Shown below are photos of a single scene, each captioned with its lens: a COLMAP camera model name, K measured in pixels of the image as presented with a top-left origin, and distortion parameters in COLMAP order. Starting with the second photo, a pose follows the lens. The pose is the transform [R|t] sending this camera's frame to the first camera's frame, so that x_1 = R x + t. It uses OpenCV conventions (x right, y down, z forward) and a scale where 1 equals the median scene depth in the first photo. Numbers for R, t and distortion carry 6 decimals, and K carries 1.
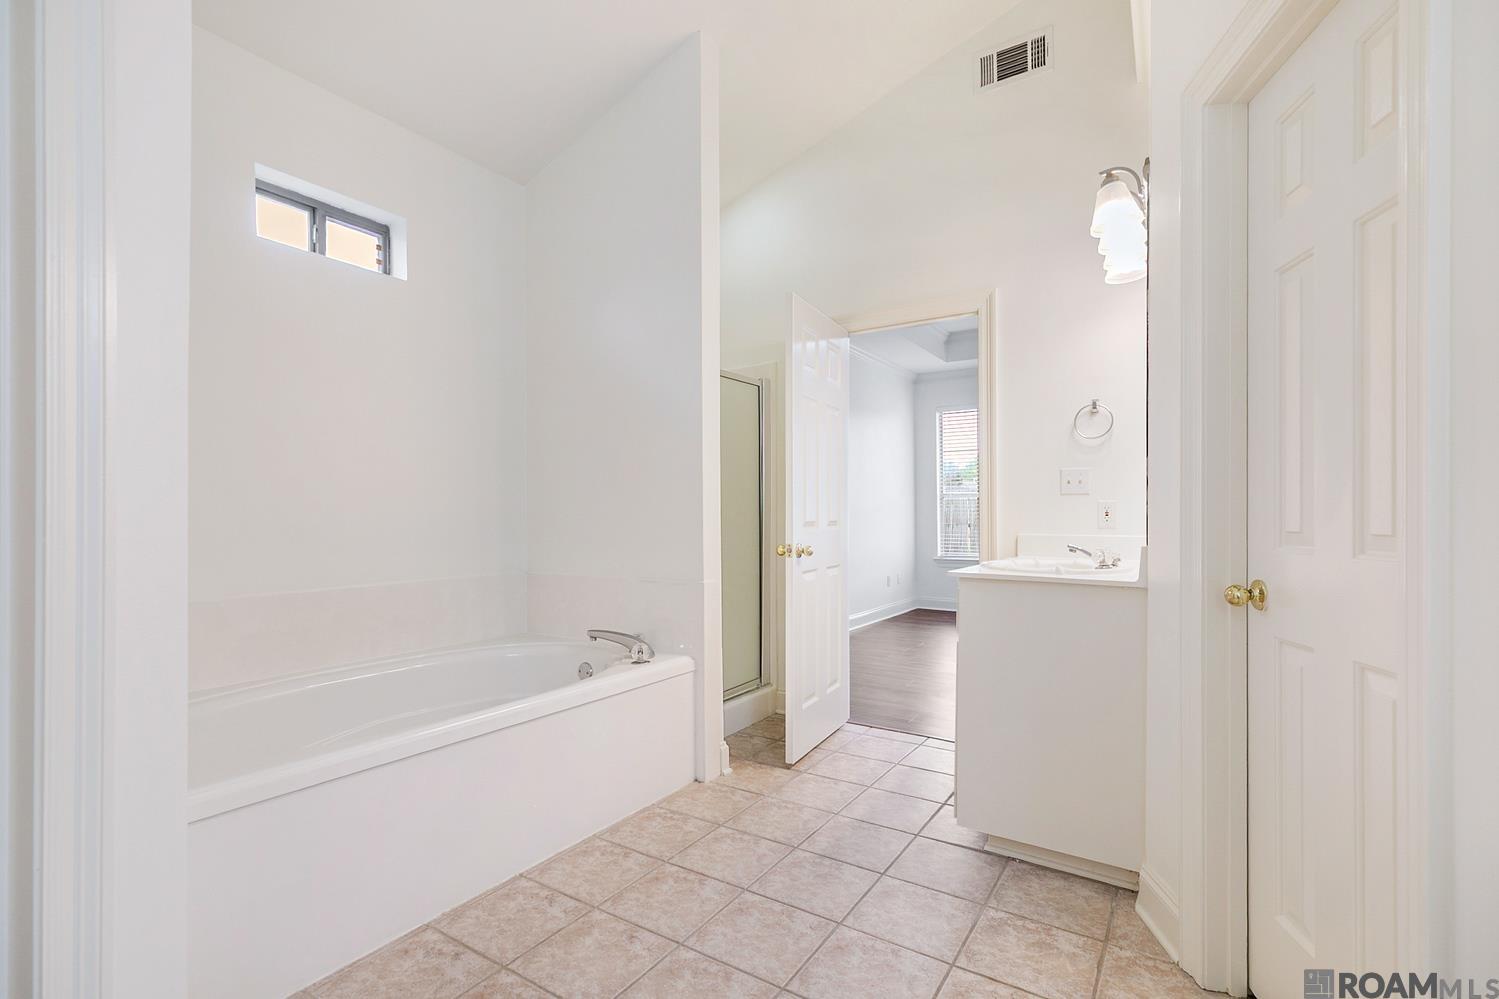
lens RADIAL K [[691.4, 0, 749.5], [0, 691.4, 499.5], [0, 0, 1]] dist [0.025359, 0.000316]
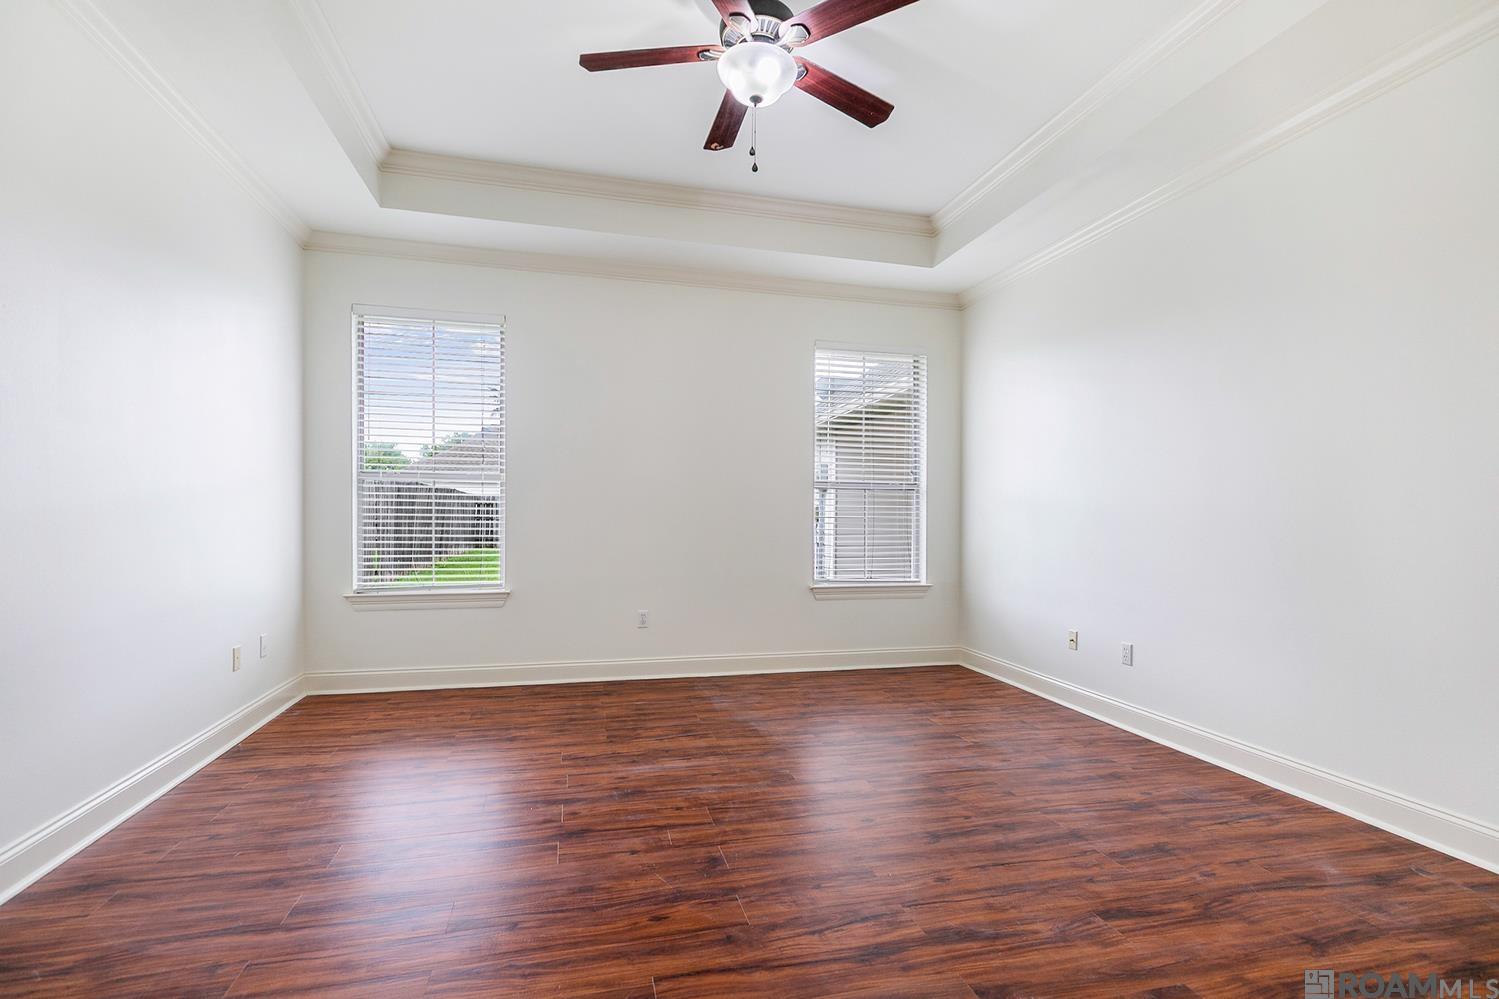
lens RADIAL K [[691.4, 0, 749.5], [0, 691.4, 499.5], [0, 0, 1]] dist [0.025359, 0.000316]
pose [[0.679404, 0.007062, 0.733730, 0.210752], [-0.011472, 0.999934, 0.000998, 0.020709], [-0.733674, -0.009095, 0.679440, 1.019450]]
